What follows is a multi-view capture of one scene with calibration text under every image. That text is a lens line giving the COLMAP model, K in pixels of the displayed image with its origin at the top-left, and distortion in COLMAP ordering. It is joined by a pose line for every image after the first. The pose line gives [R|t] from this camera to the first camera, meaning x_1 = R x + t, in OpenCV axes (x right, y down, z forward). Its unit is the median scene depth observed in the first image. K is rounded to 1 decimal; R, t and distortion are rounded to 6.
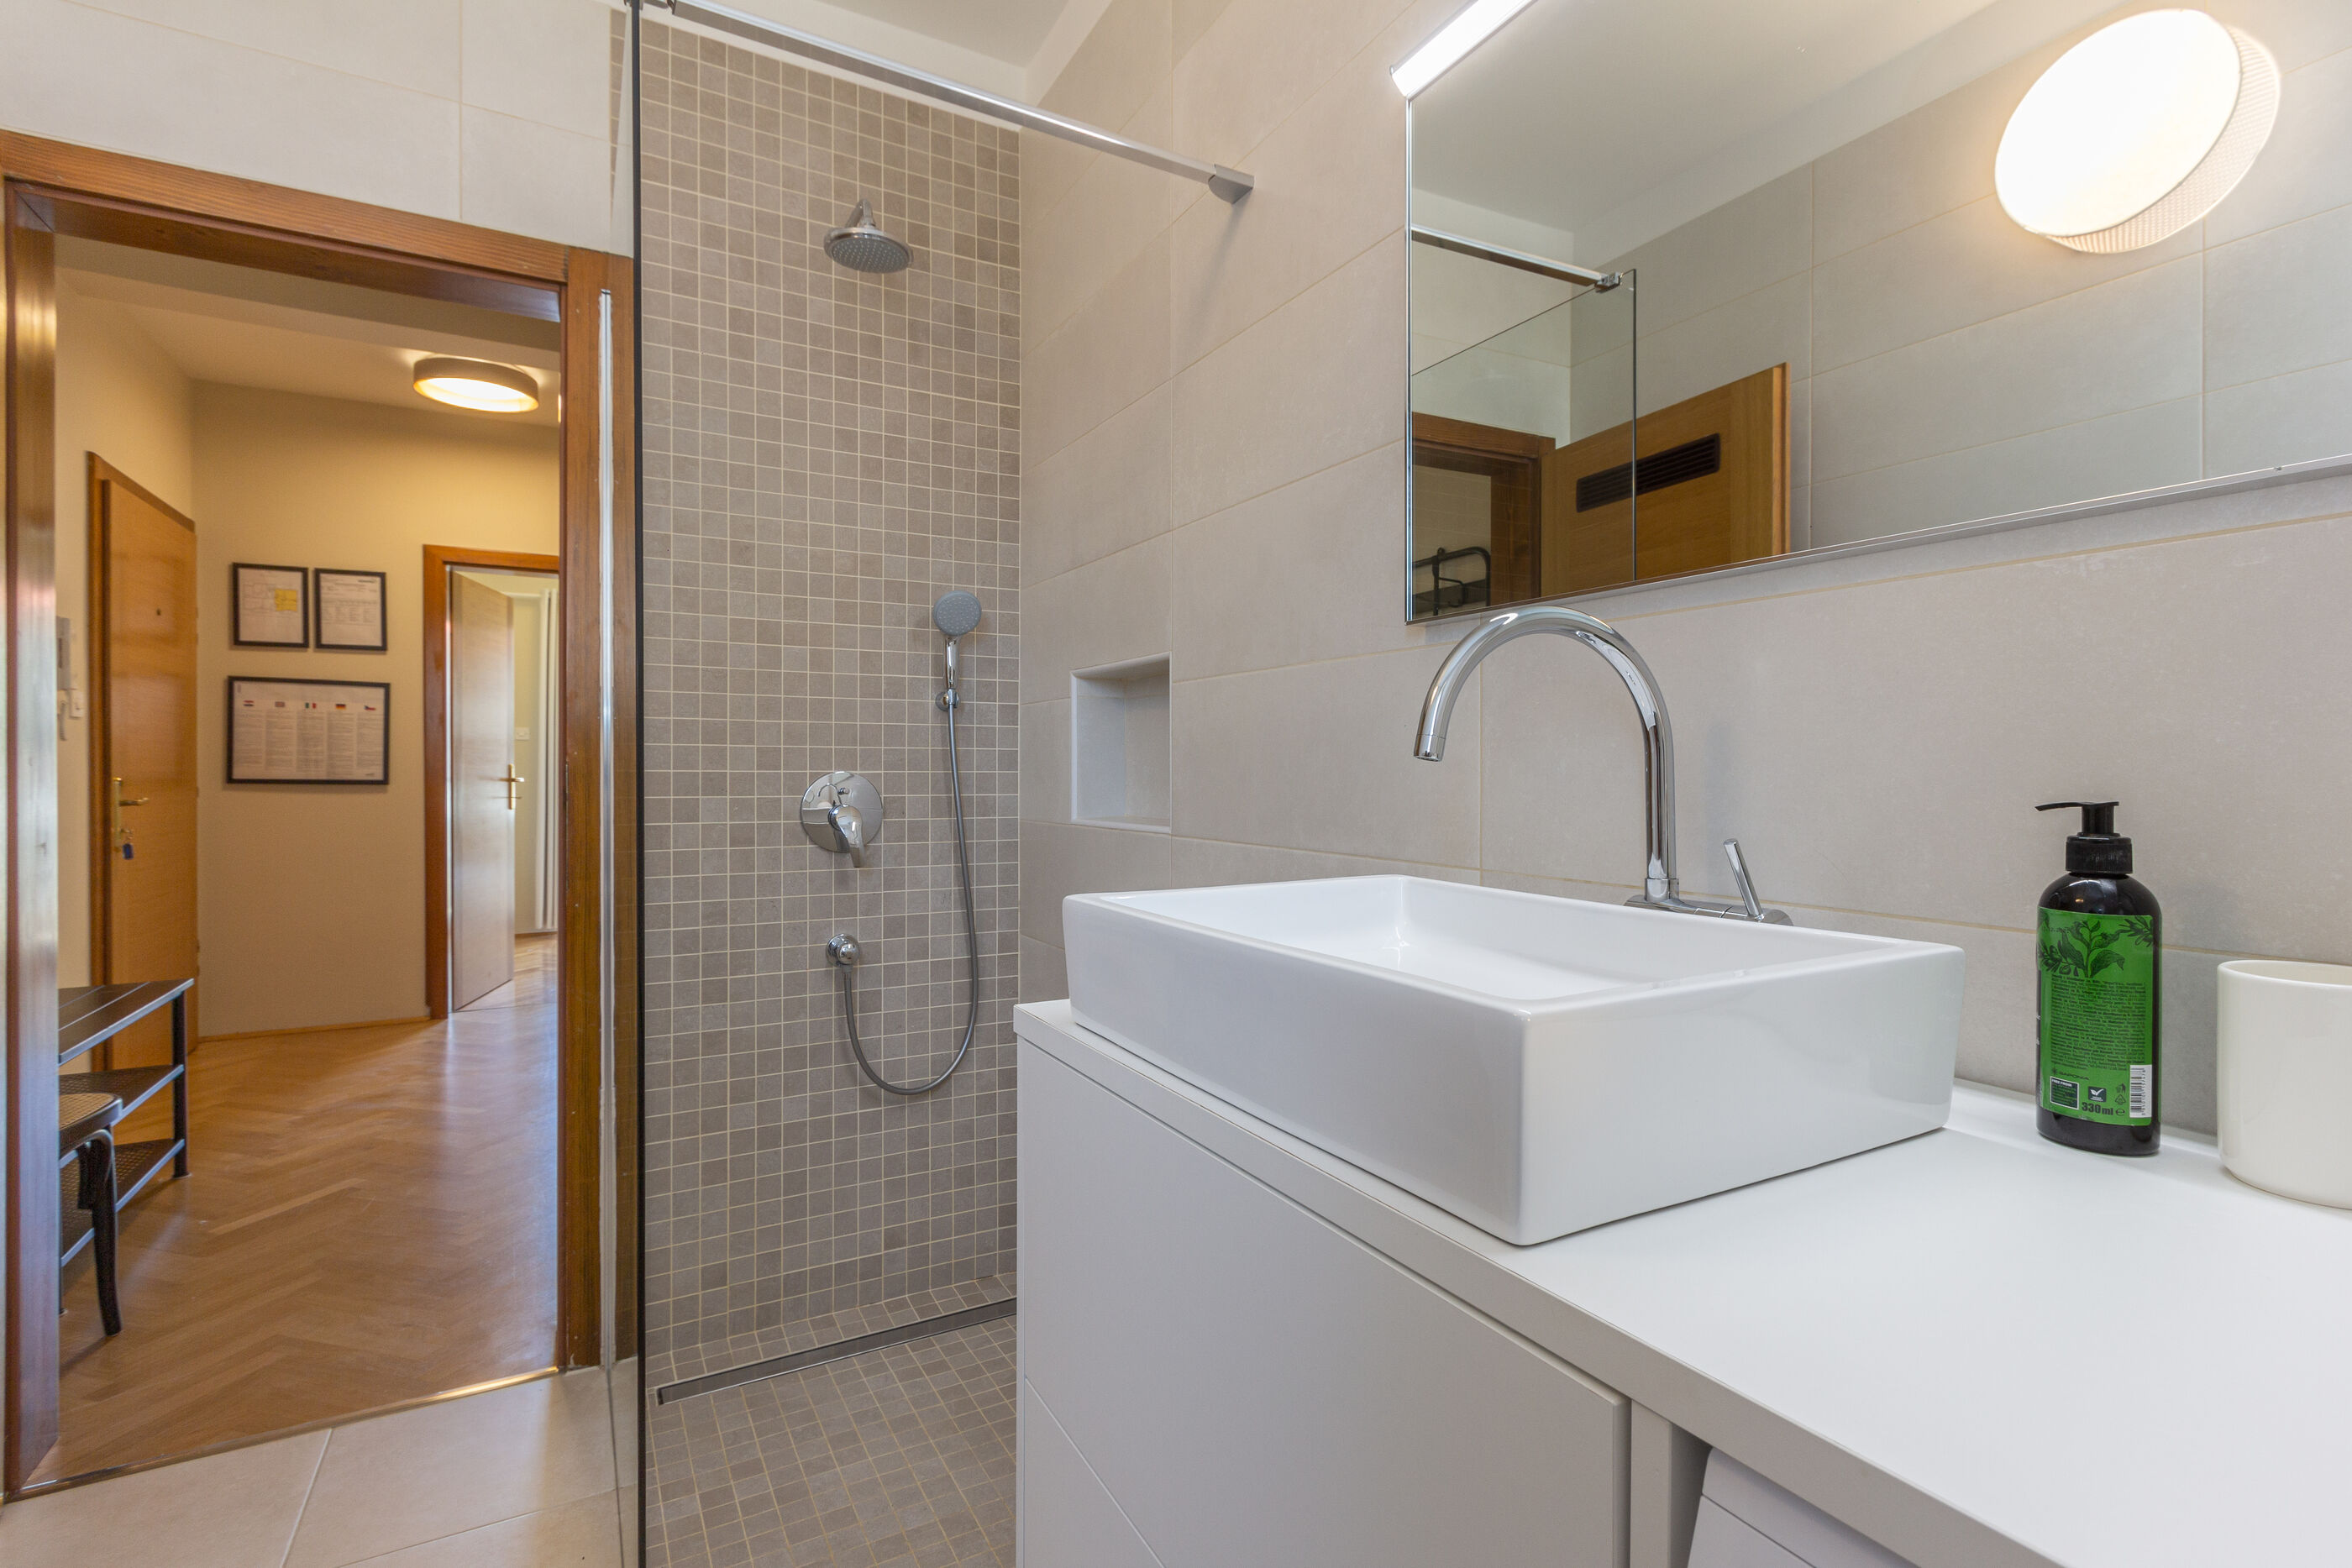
lens RADIAL K [[1108.6, 0, 1173.7], [0, 1108.6, 770.7], [0, 0, 1]] dist [-0.021434, 0.000009]
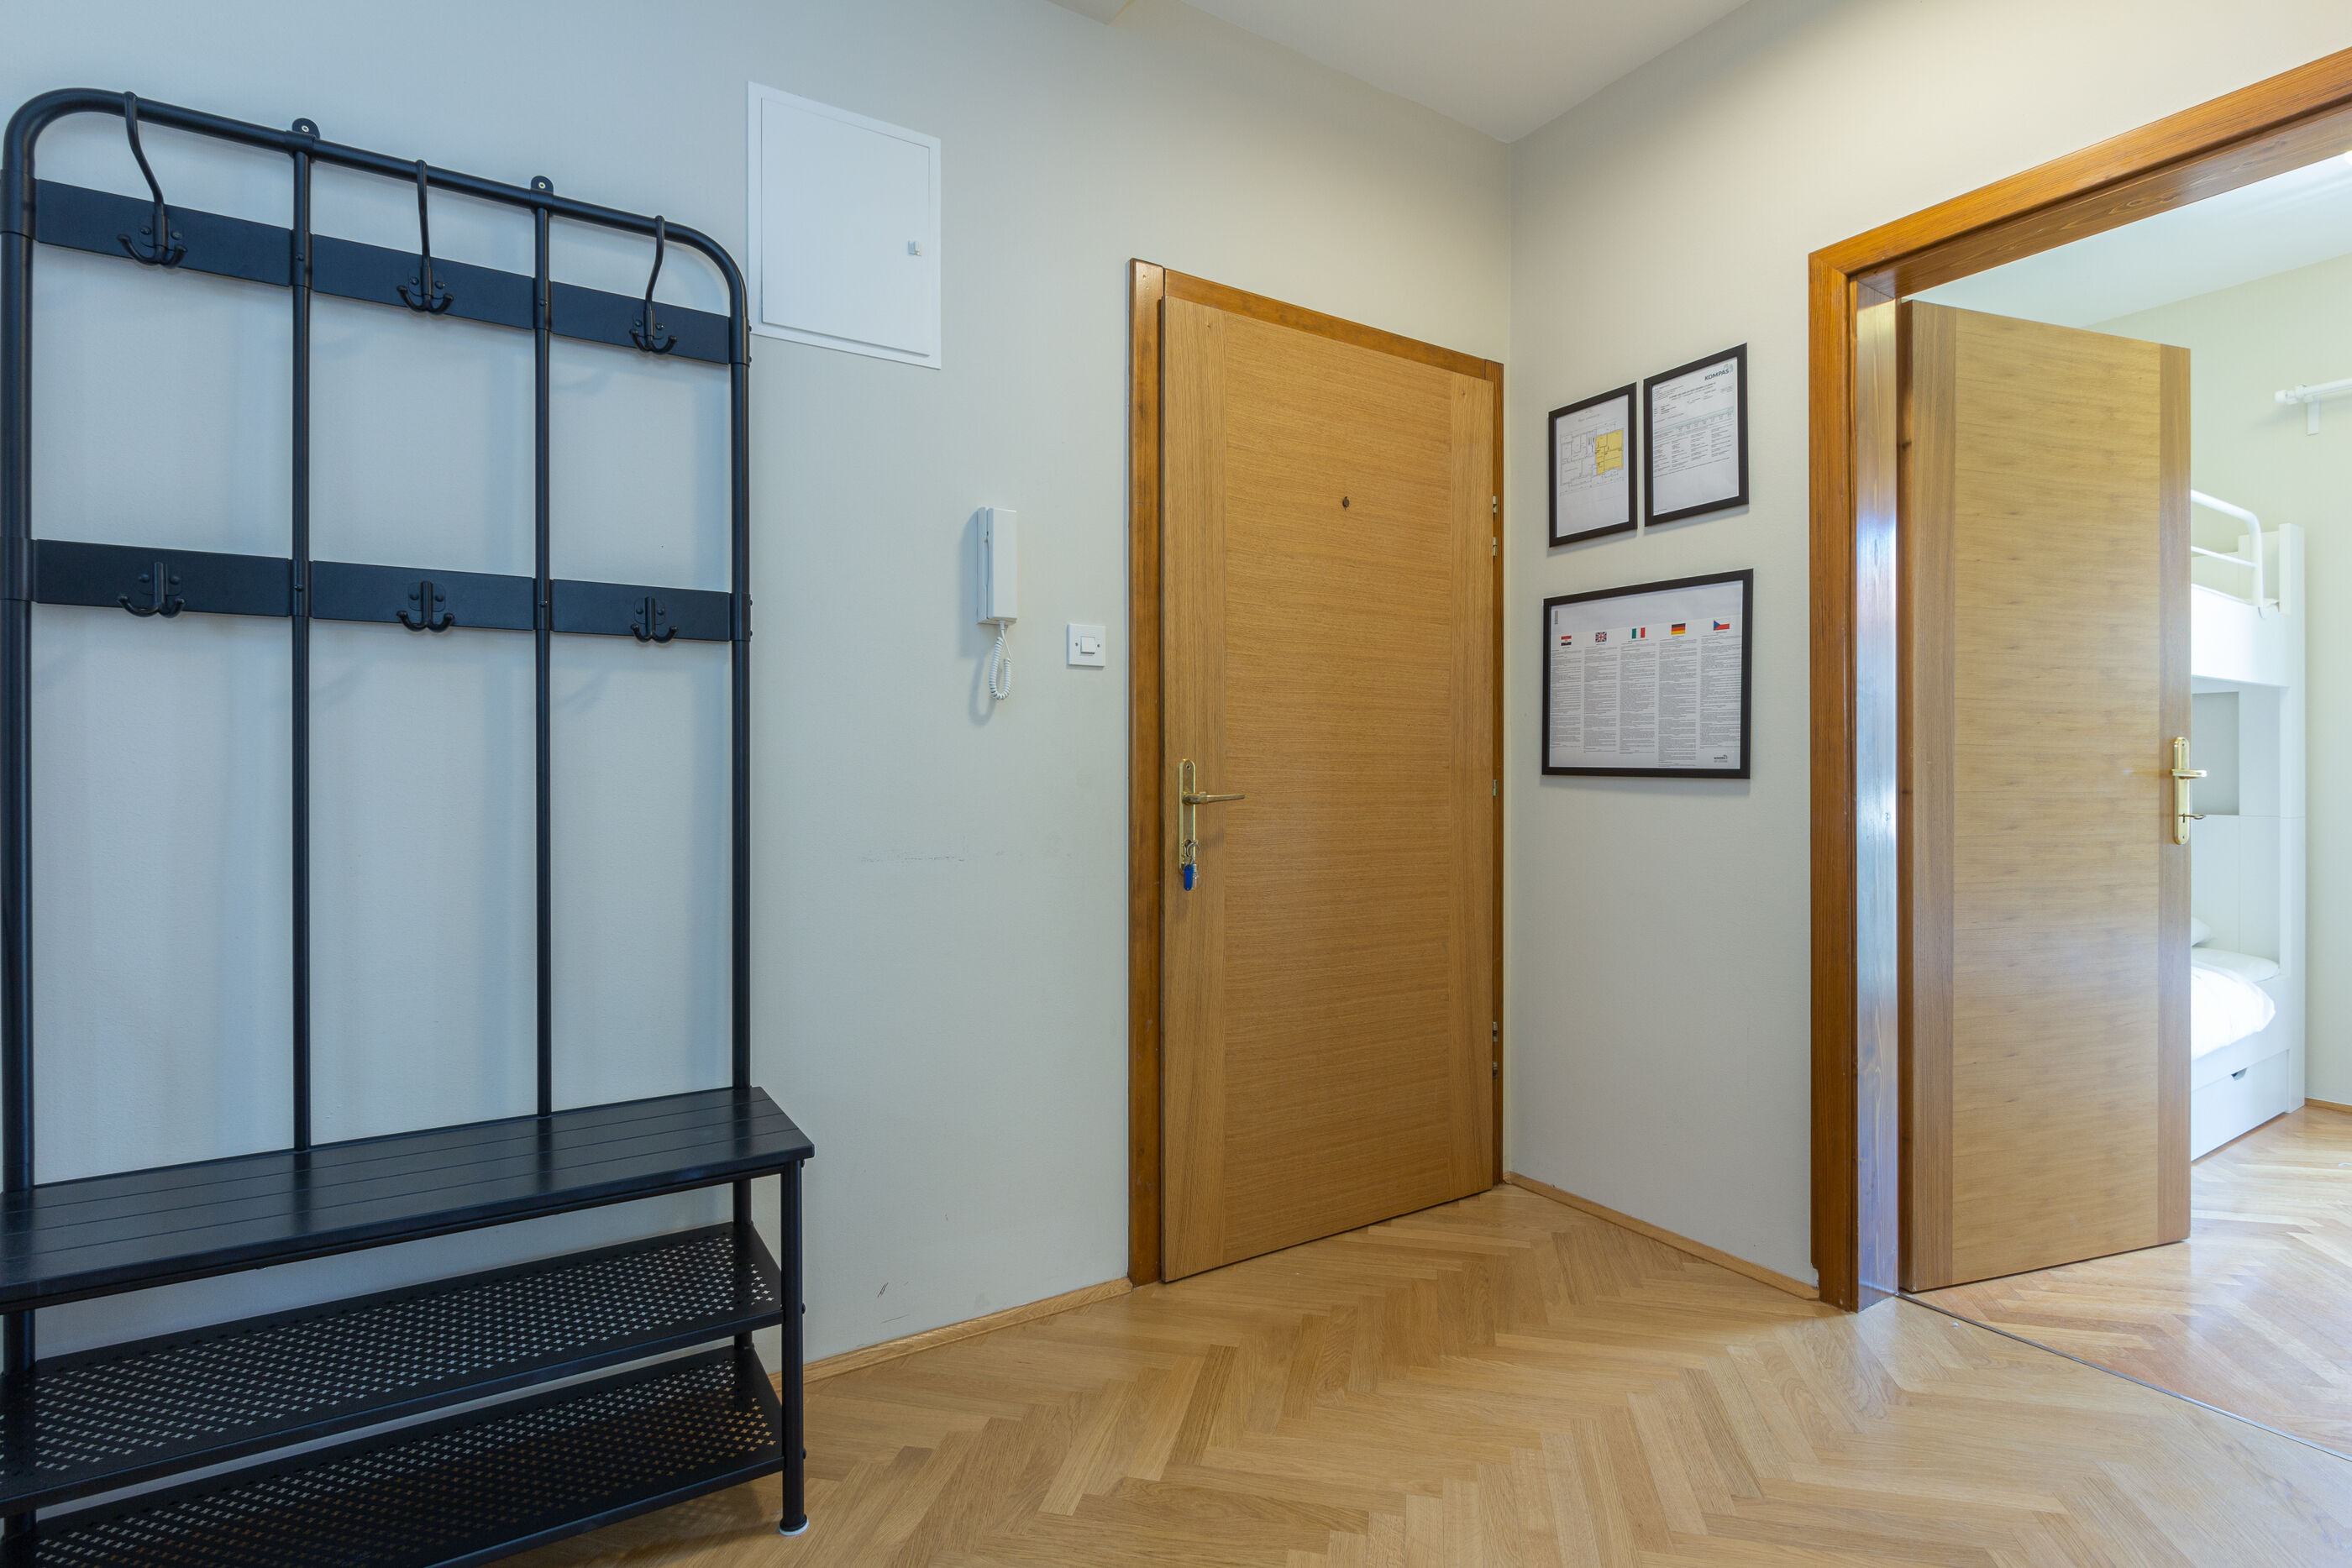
lens RADIAL K [[1108.6, 0, 1173.7], [0, 1108.6, 770.7], [0, 0, 1]] dist [-0.021434, 0.000009]
pose [[0.048550, 0.000529, -0.998821, -0.248382], [-0.003325, 0.999994, 0.000368, 0.009626], [0.998815, 0.003303, 0.048551, 0.737022]]
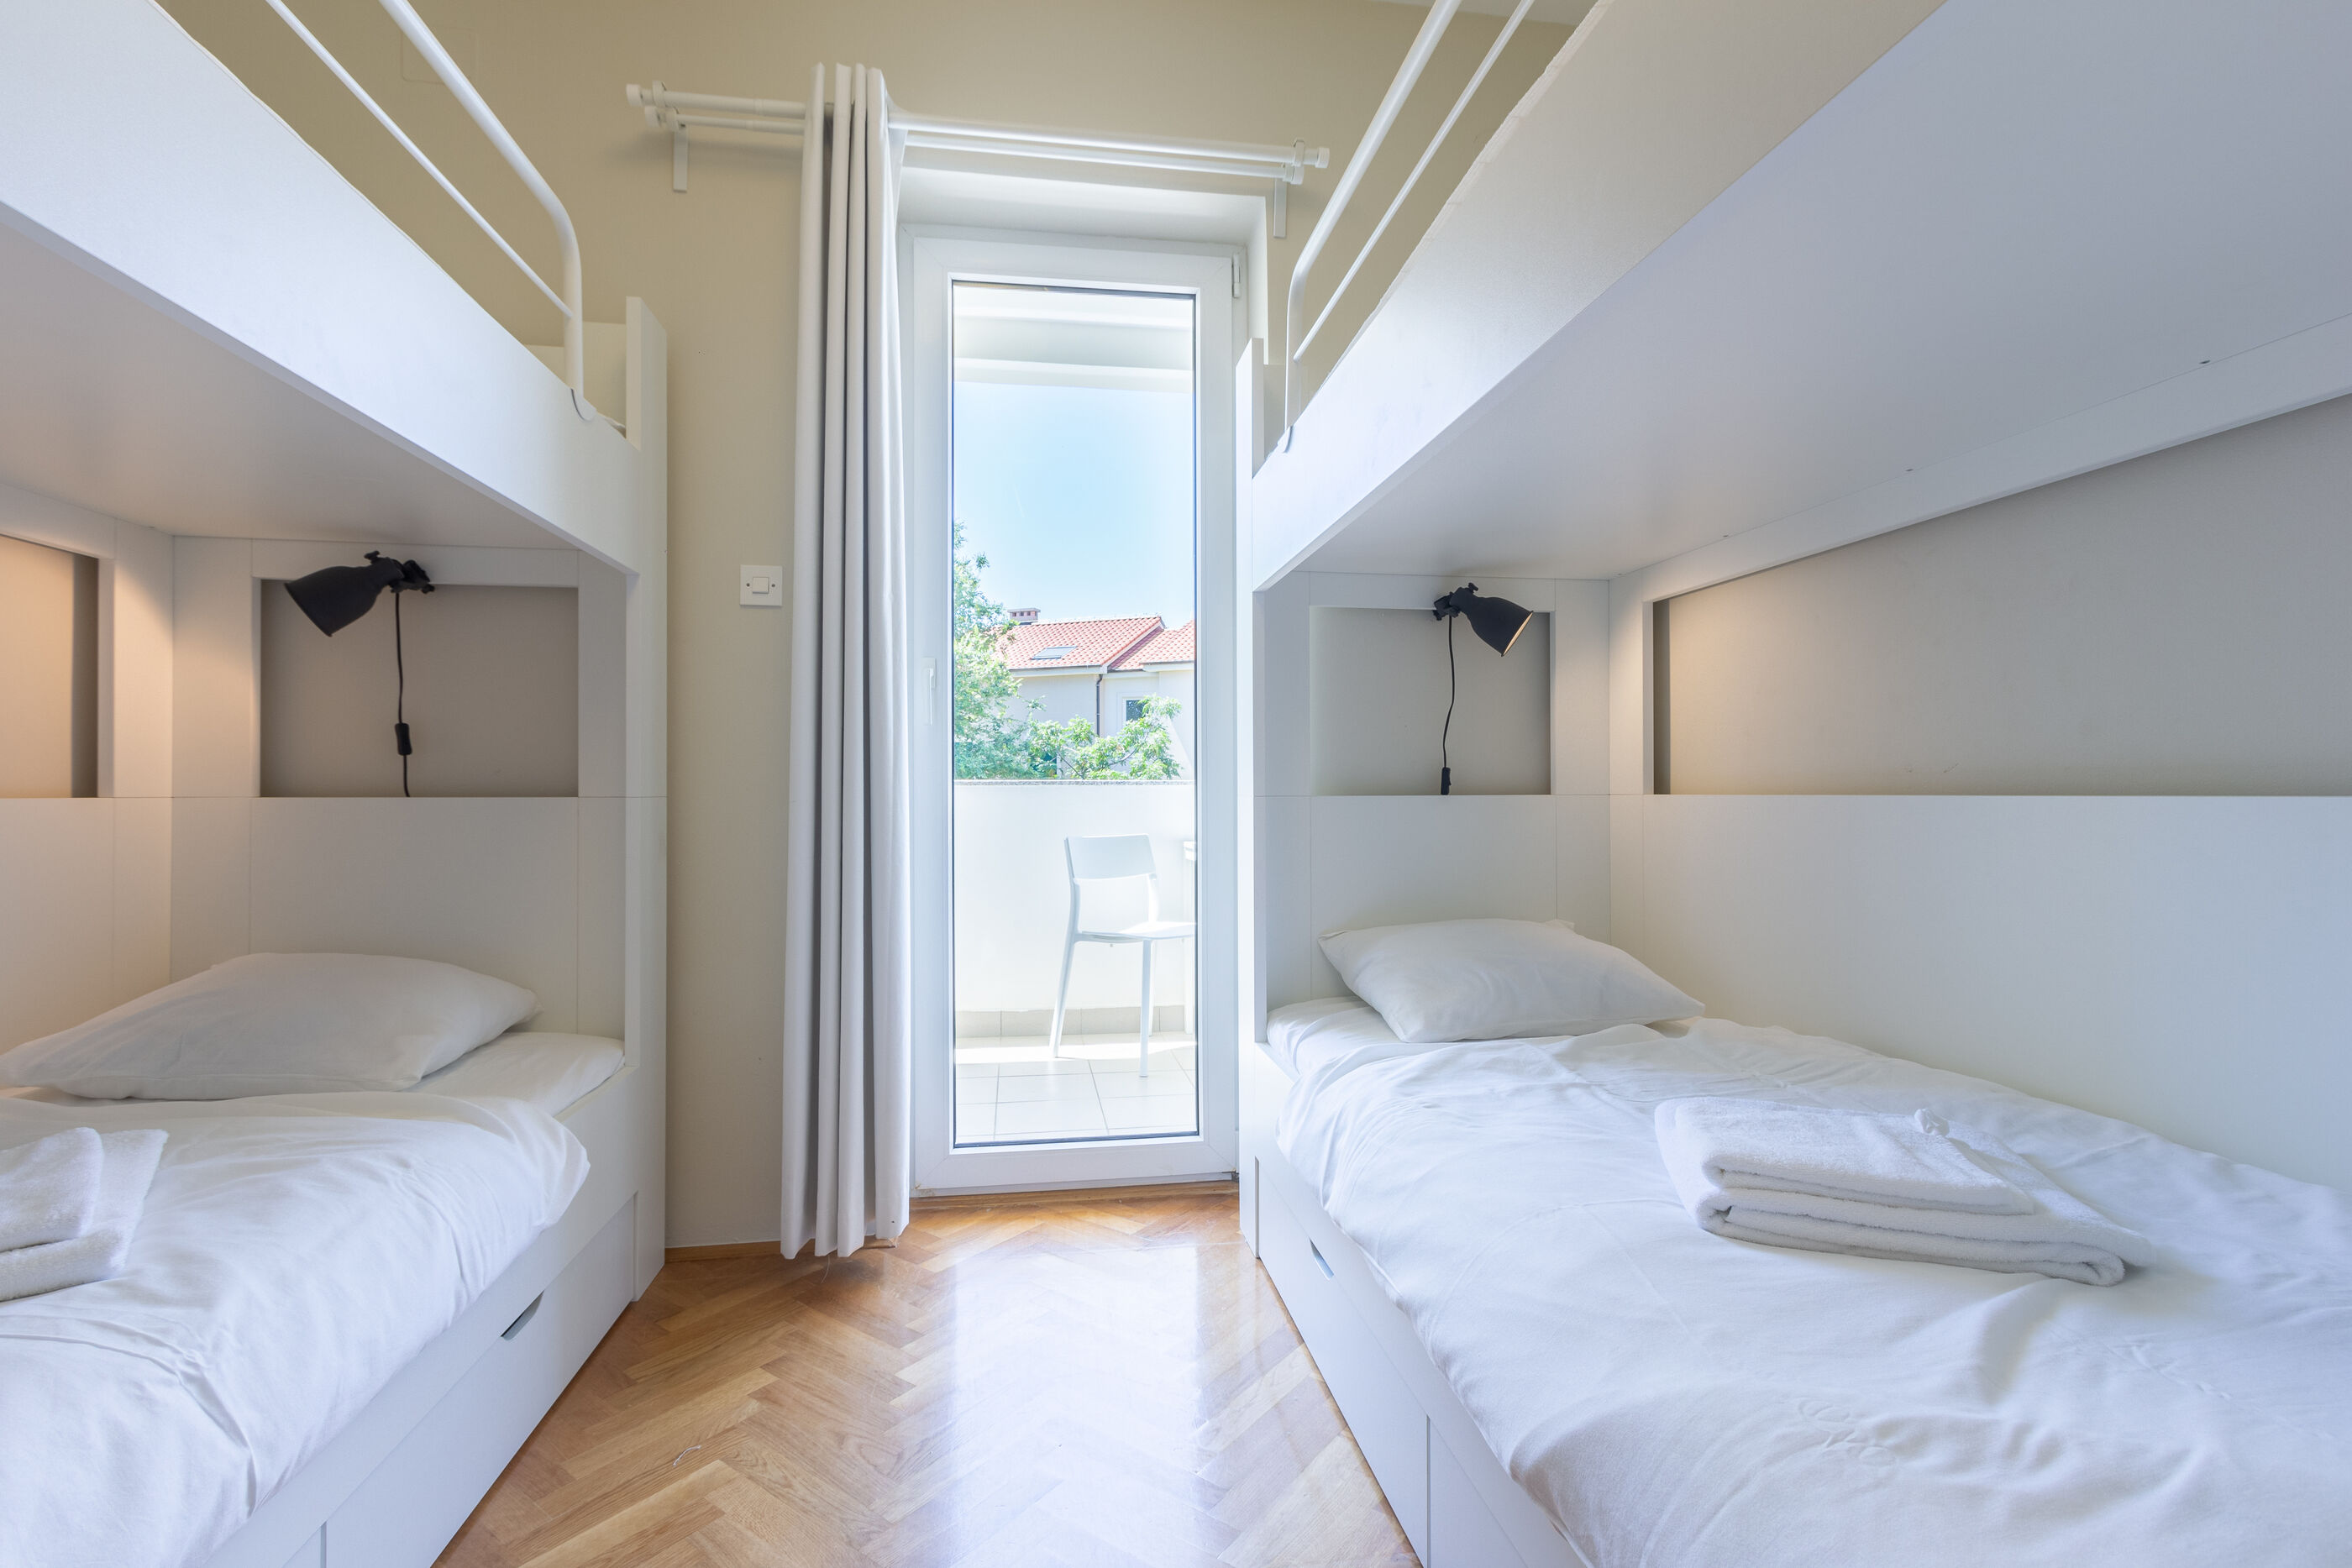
lens RADIAL K [[1108.6, 0, 1173.7], [0, 1108.6, 770.7], [0, 0, 1]] dist [-0.021434, 0.000009]
pose [[0.937199, -0.003137, -0.348780, -0.474136], [-0.000647, 0.999942, -0.010732, 0.025480], [0.348793, 0.010283, 0.937143, 1.037039]]
